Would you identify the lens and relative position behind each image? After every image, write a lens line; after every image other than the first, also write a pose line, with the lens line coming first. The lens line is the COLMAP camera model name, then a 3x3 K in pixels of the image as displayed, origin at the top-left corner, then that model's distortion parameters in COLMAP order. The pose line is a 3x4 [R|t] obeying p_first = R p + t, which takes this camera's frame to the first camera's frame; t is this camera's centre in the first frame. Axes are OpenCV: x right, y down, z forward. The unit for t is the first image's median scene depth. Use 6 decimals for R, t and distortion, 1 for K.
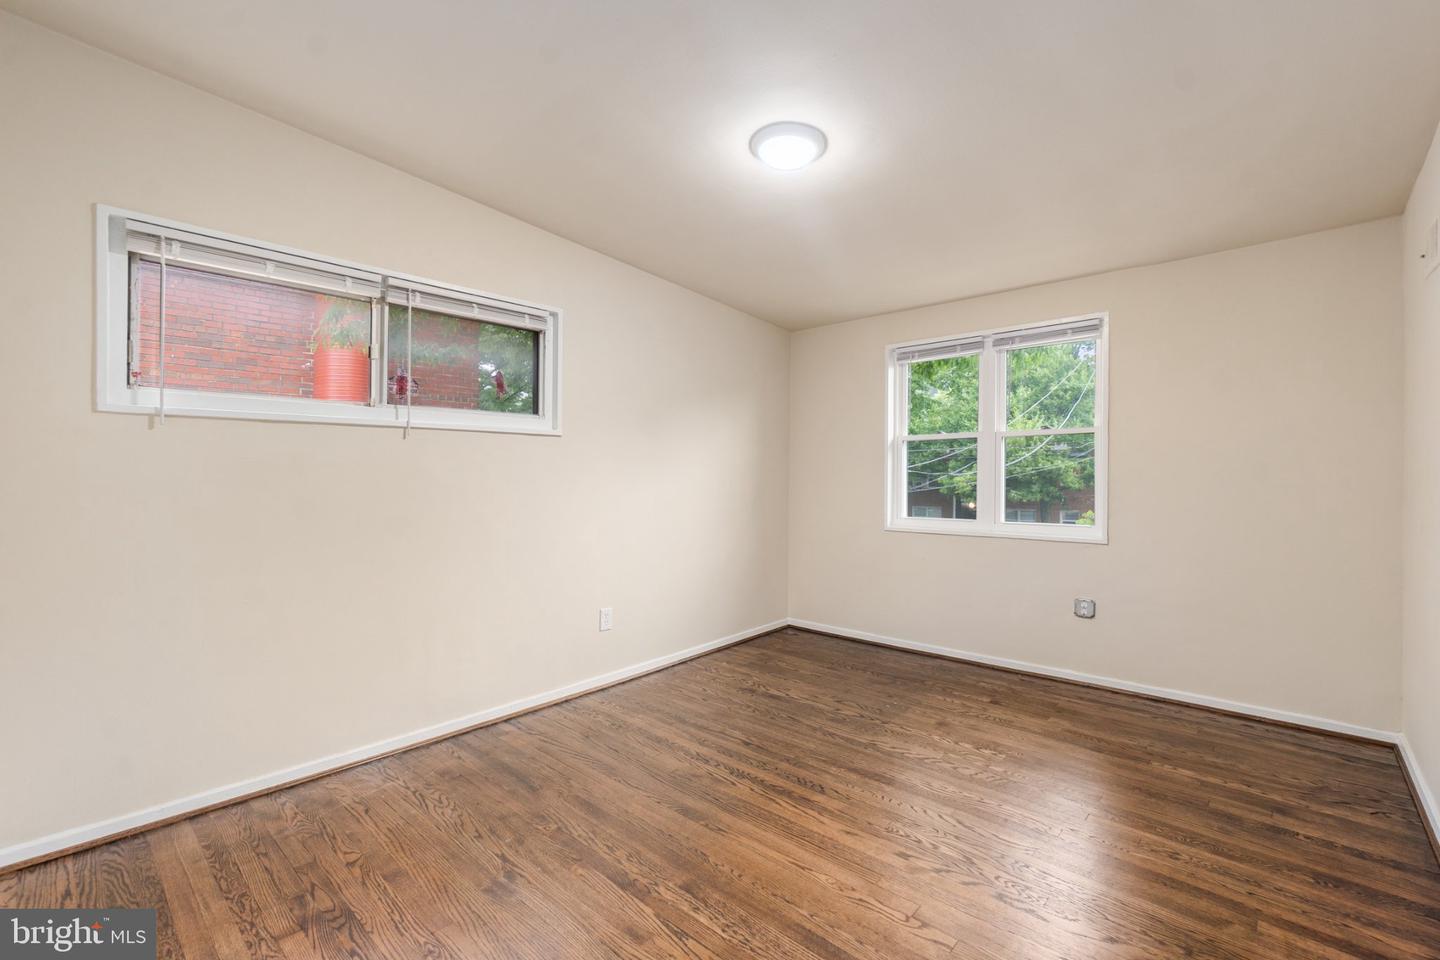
lens RADIAL K [[620.4, 0, 720.0], [0, 620.4, 480.0], [0, 0, 1]] dist [-0.000486, 0.000737]
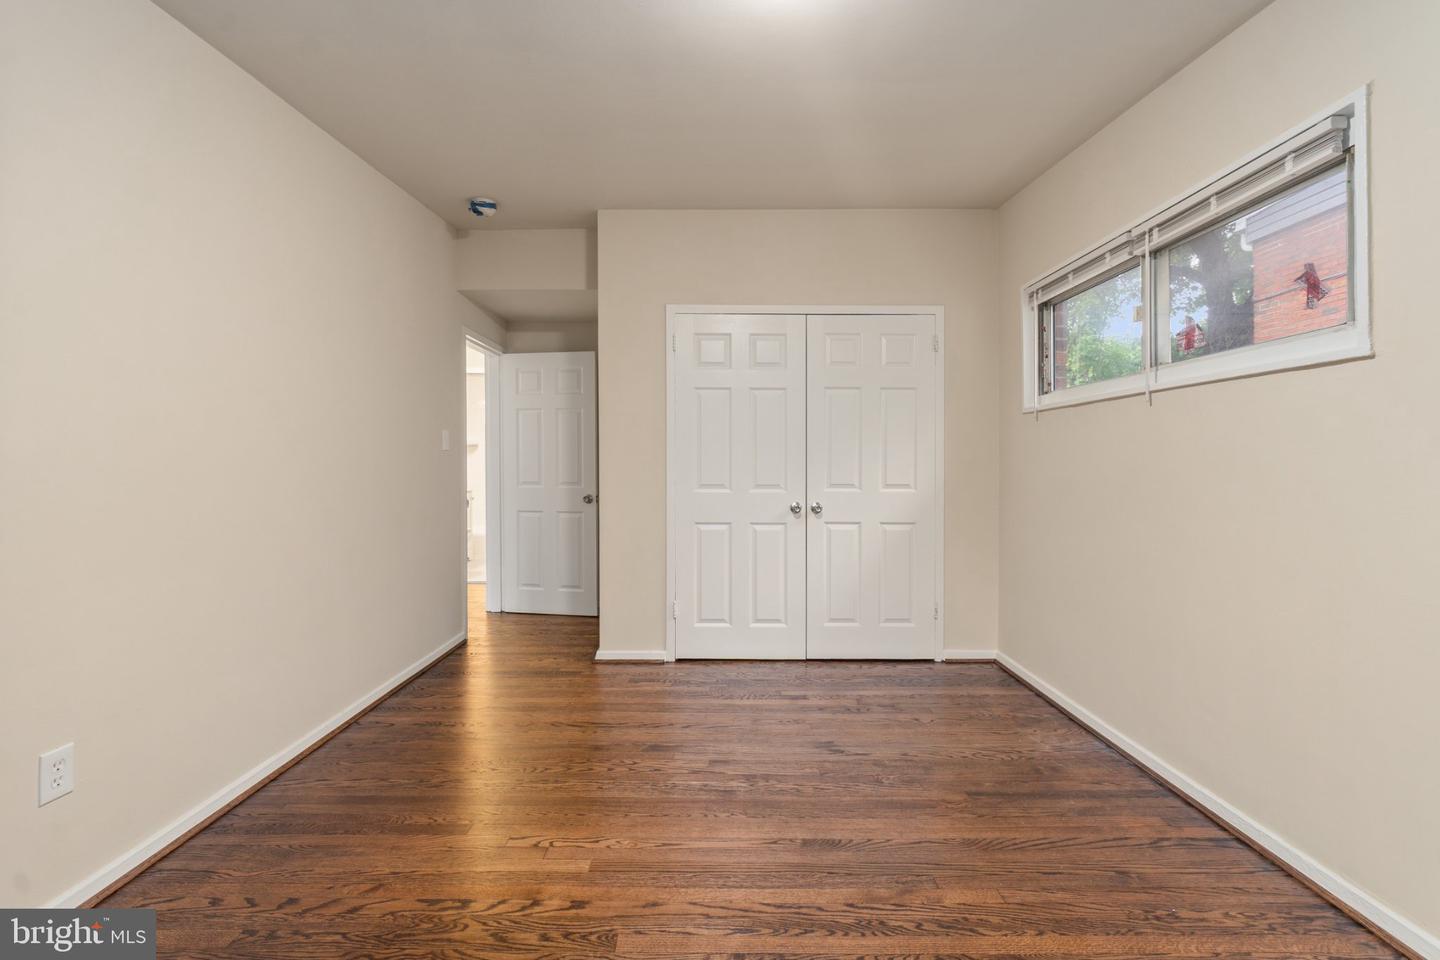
lens RADIAL K [[624.0, 0, 721.1], [0, 624.0, 474.1], [0, 0, 1]] dist [-0.004586, 0.000127]
pose [[-0.732207, 0.008150, -0.681033, 0.445985], [-0.007909, 0.999759, 0.020467, 0.012821], [0.681036, 0.020373, -0.731967, 1.076212]]
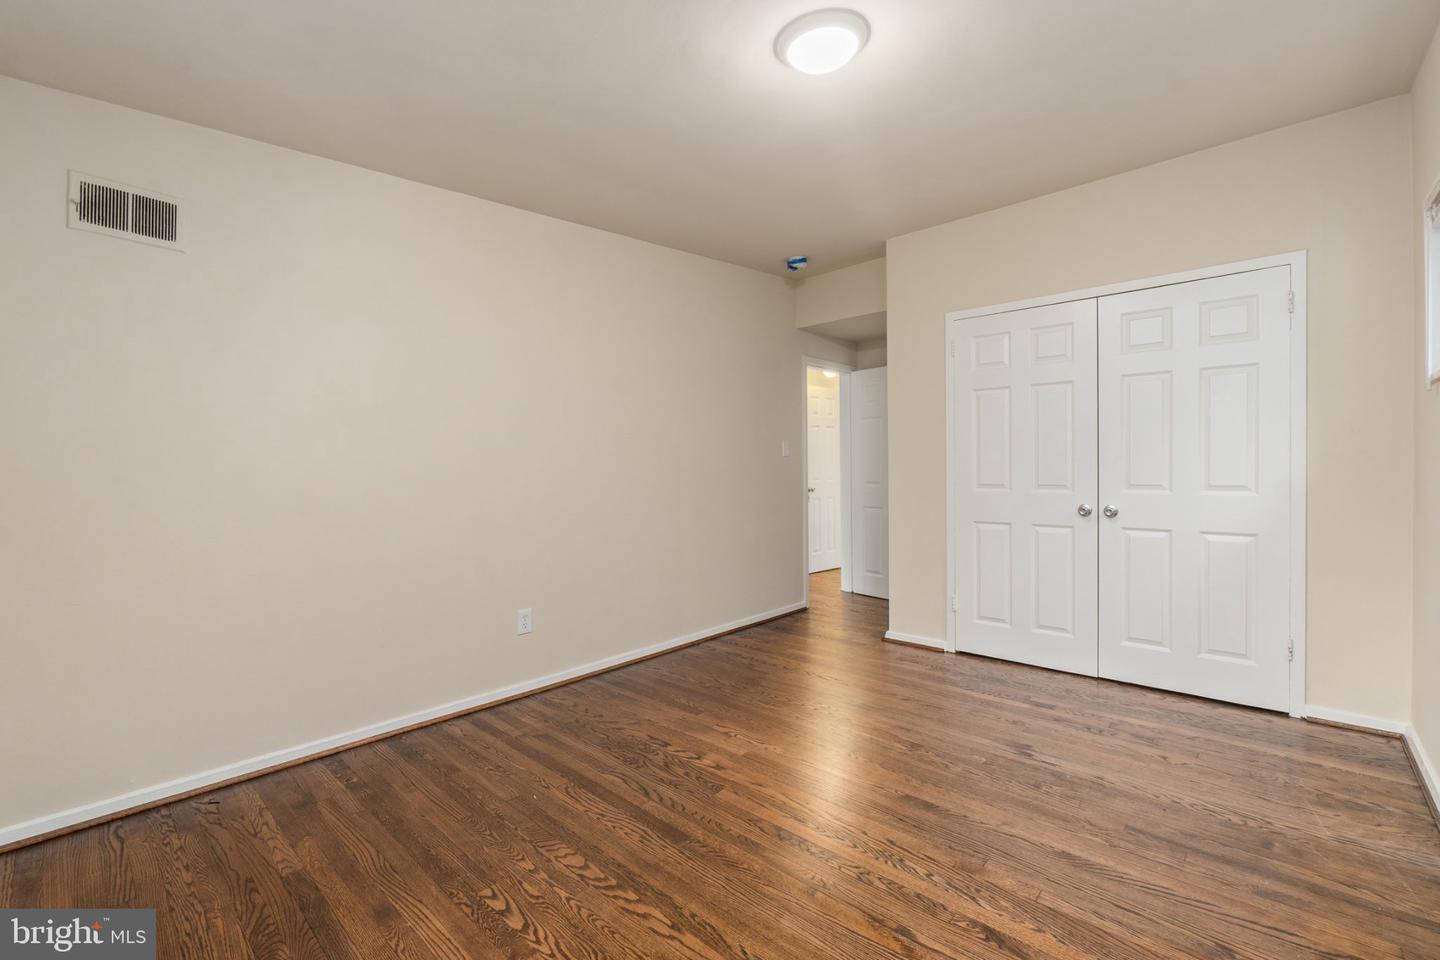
lens RADIAL K [[622.3, 0, 729.2], [0, 622.3, 484.9], [0, 0, 1]] dist [-0.003137, 0.000859]
pose [[-0.999824, 0.012314, -0.014165, 0.178996], [0.011824, 0.999346, 0.034166, 0.011212], [0.014577, 0.033992, -0.999316, 1.369477]]
